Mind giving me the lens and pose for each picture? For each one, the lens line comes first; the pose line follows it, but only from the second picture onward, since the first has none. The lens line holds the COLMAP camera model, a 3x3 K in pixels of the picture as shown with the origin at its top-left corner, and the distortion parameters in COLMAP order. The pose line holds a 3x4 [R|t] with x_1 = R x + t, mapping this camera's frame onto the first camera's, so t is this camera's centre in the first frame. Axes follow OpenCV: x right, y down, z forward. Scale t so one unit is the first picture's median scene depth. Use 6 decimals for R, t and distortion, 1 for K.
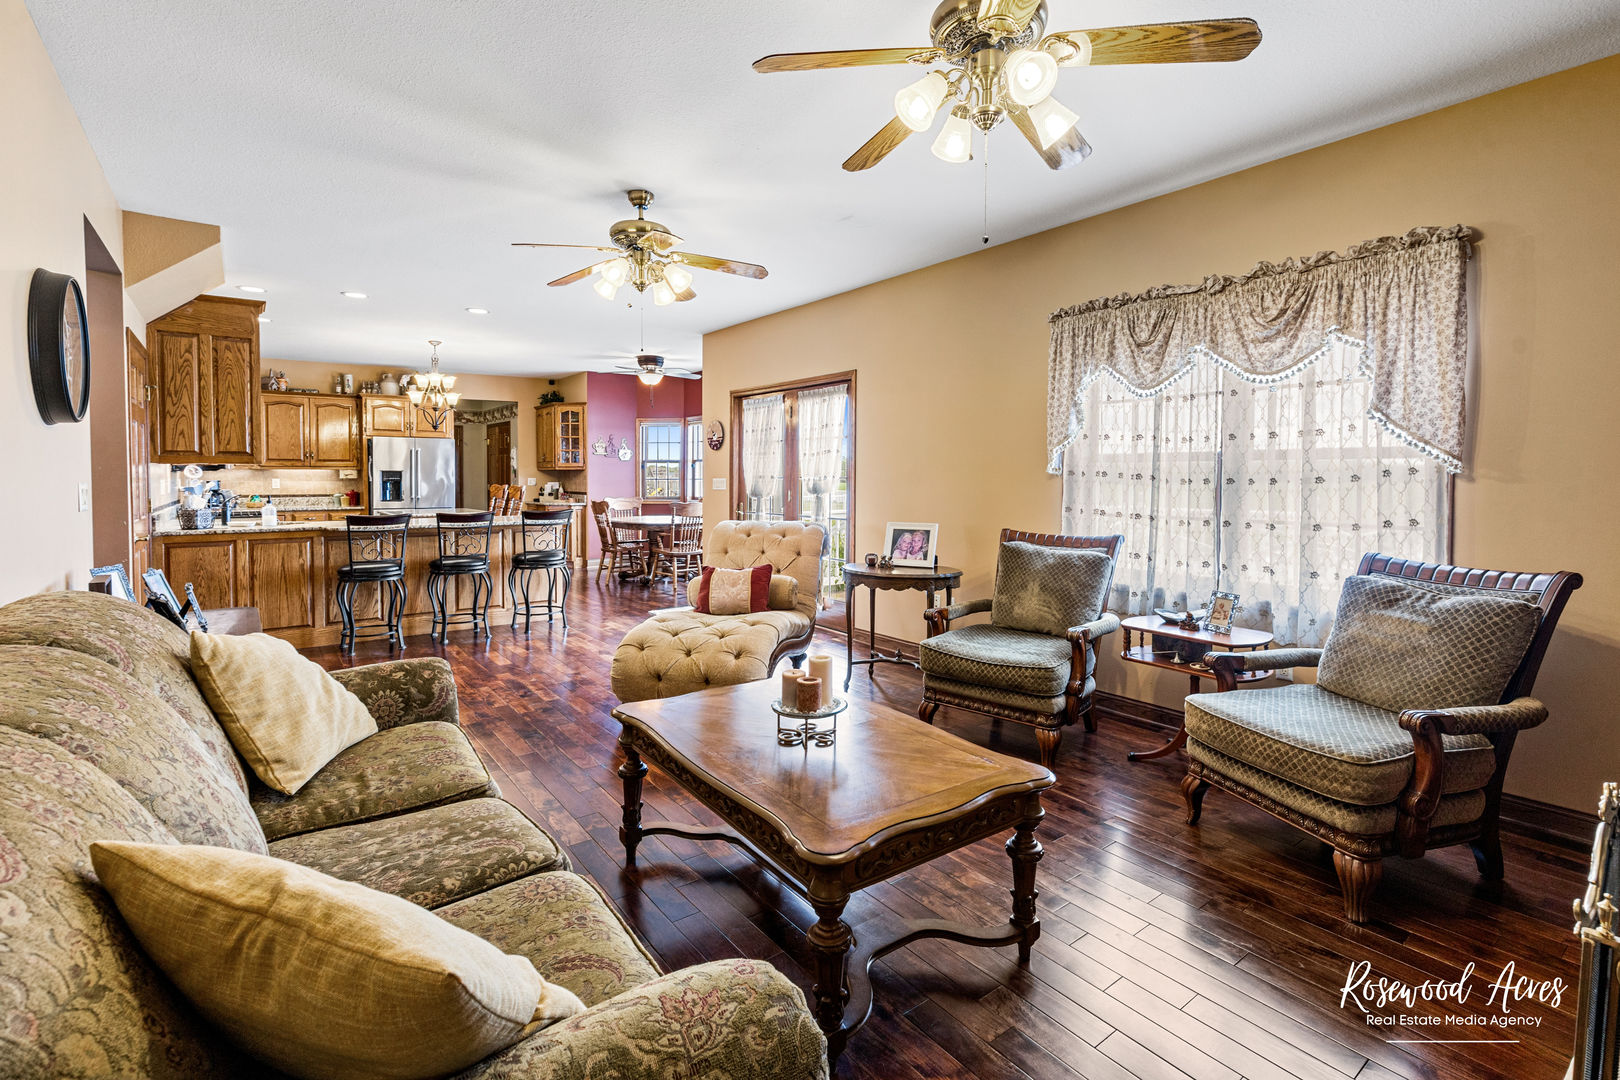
lens RADIAL K [[749.5, 0, 818.8], [0, 749.5, 490.9], [0, 0, 1]] dist [0.000527, -0.000016]
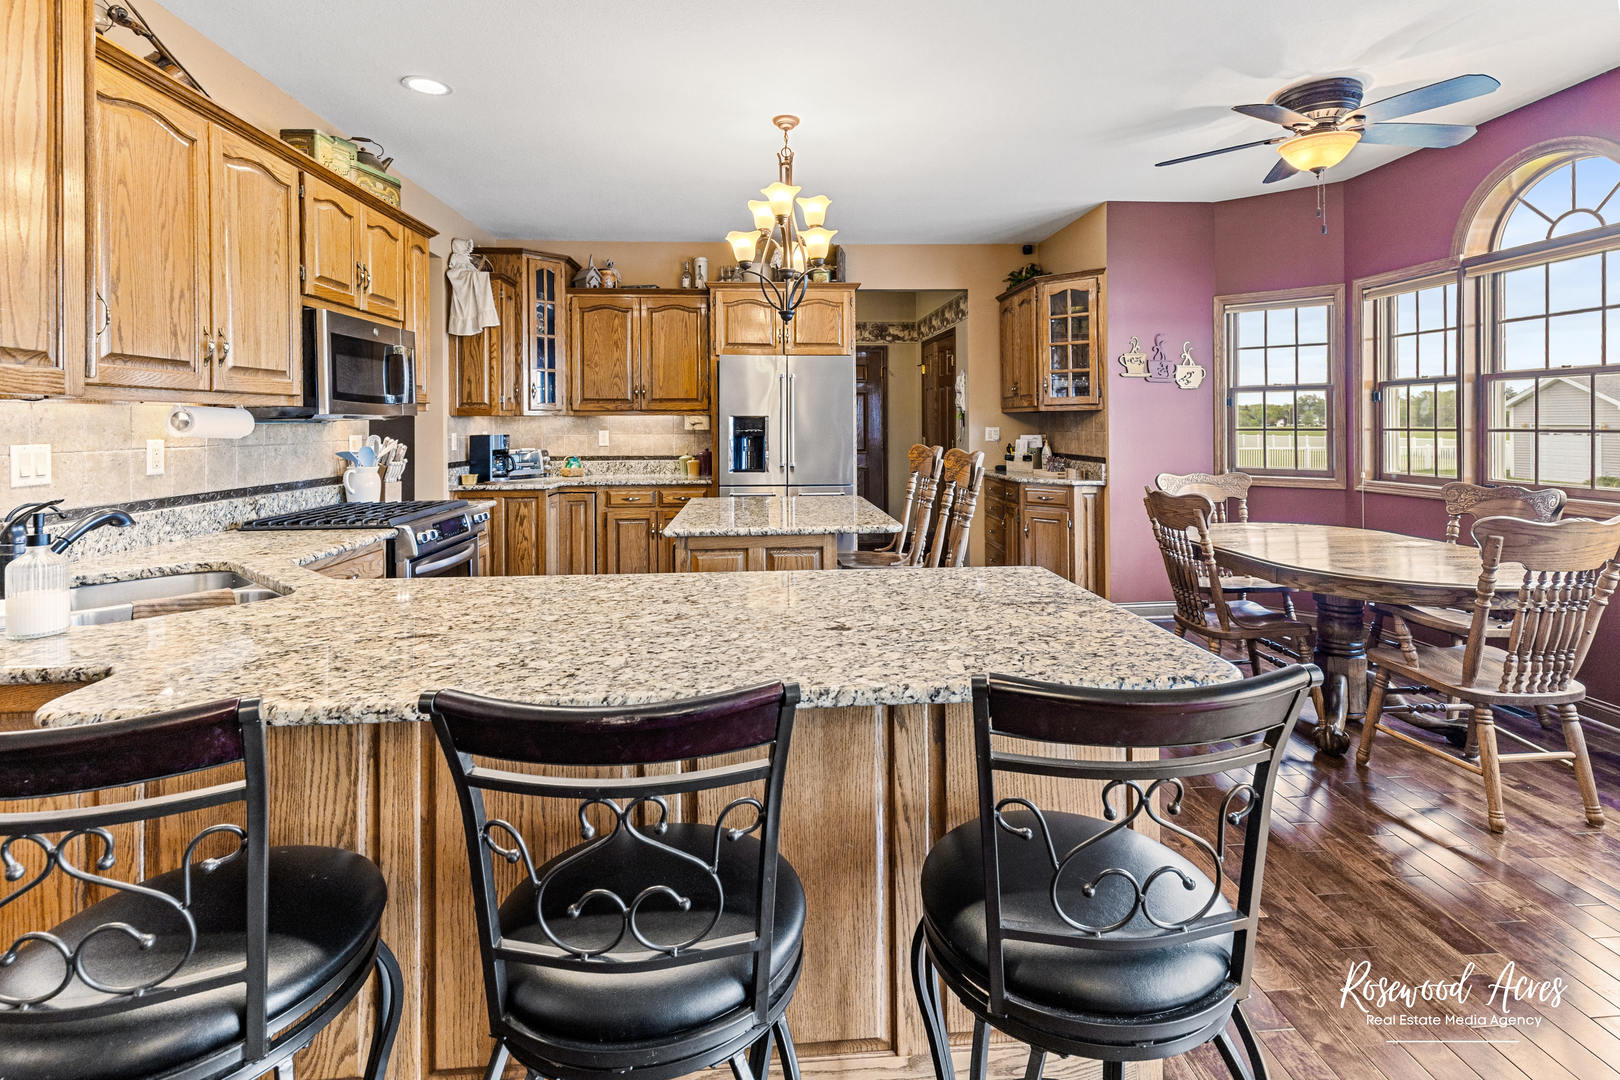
lens RADIAL K [[744.1, 0, 814.1], [0, 744.1, 425.3], [0, 0, 1]] dist [-0.000011, -0.000004]
pose [[0.831295, -0.003681, -0.555819, -0.220484], [-0.003787, 0.999917, -0.012285, -0.013365], [0.555818, 0.012317, 0.831212, 0.555723]]
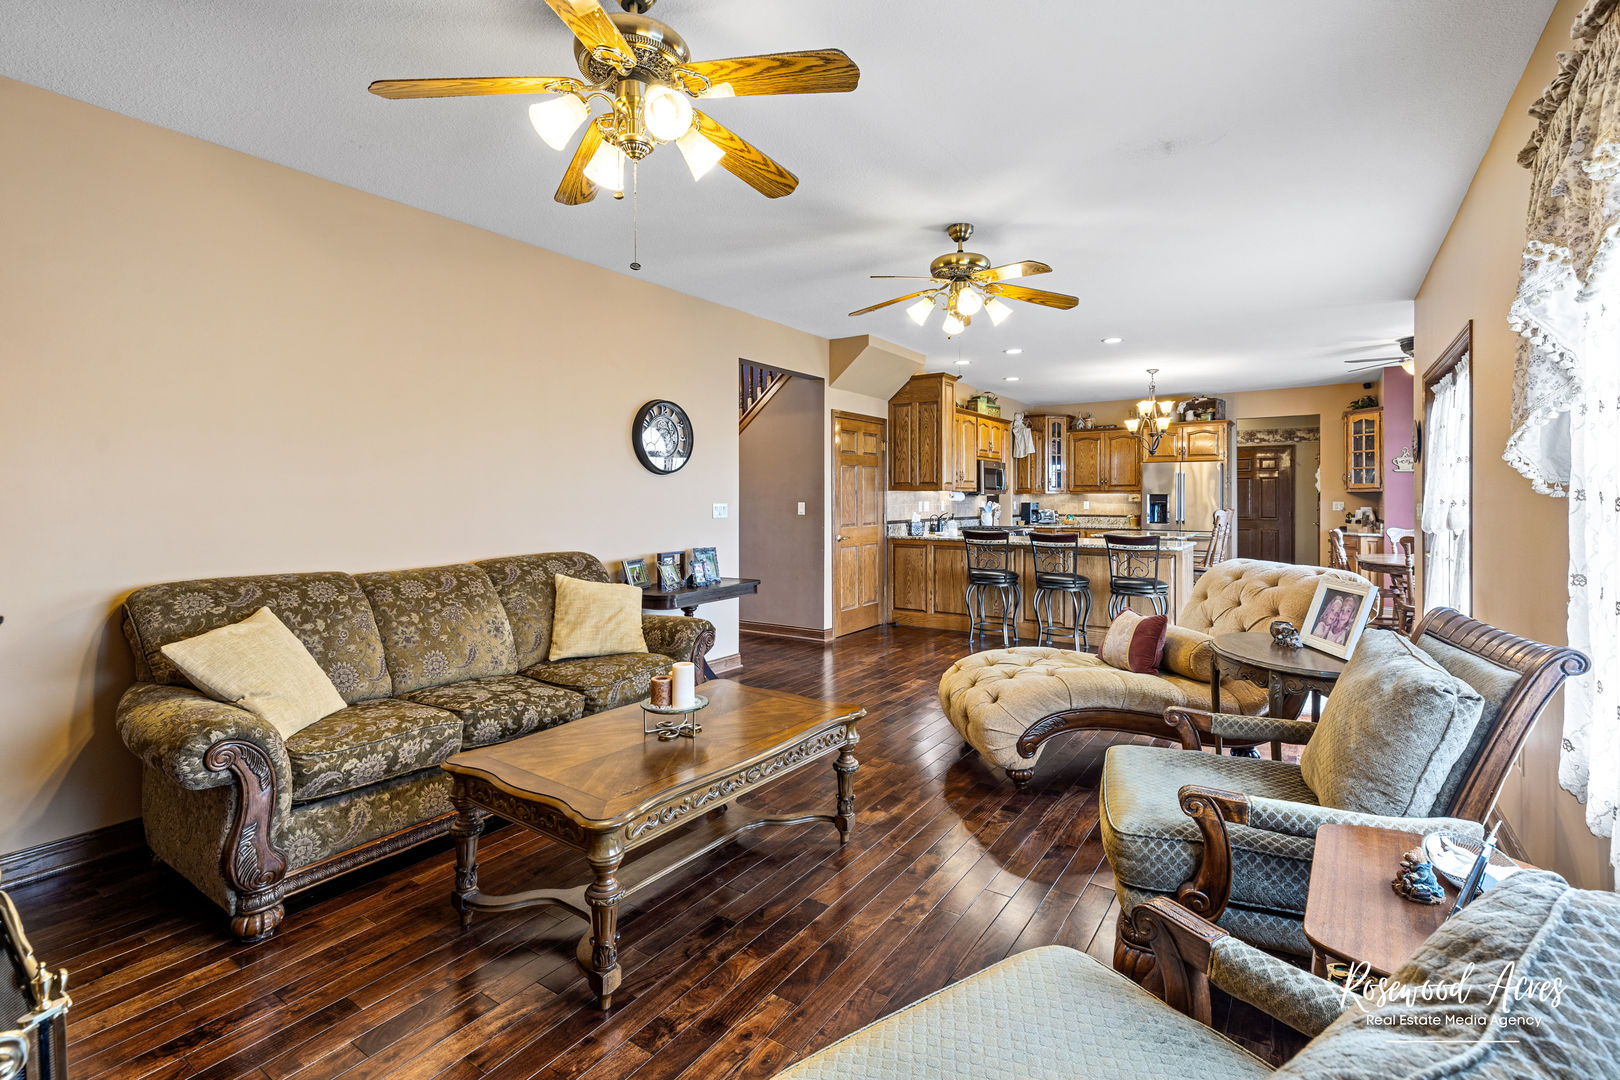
lens RADIAL K [[749.5, 0, 818.8], [0, 749.5, 490.9], [0, 0, 1]] dist [0.000527, -0.000016]
pose [[0.303020, -0.009403, -0.952938, 0.286537], [-0.019381, 0.999684, -0.016027, -0.005288], [0.952787, 0.023325, 0.302742, 0.212889]]
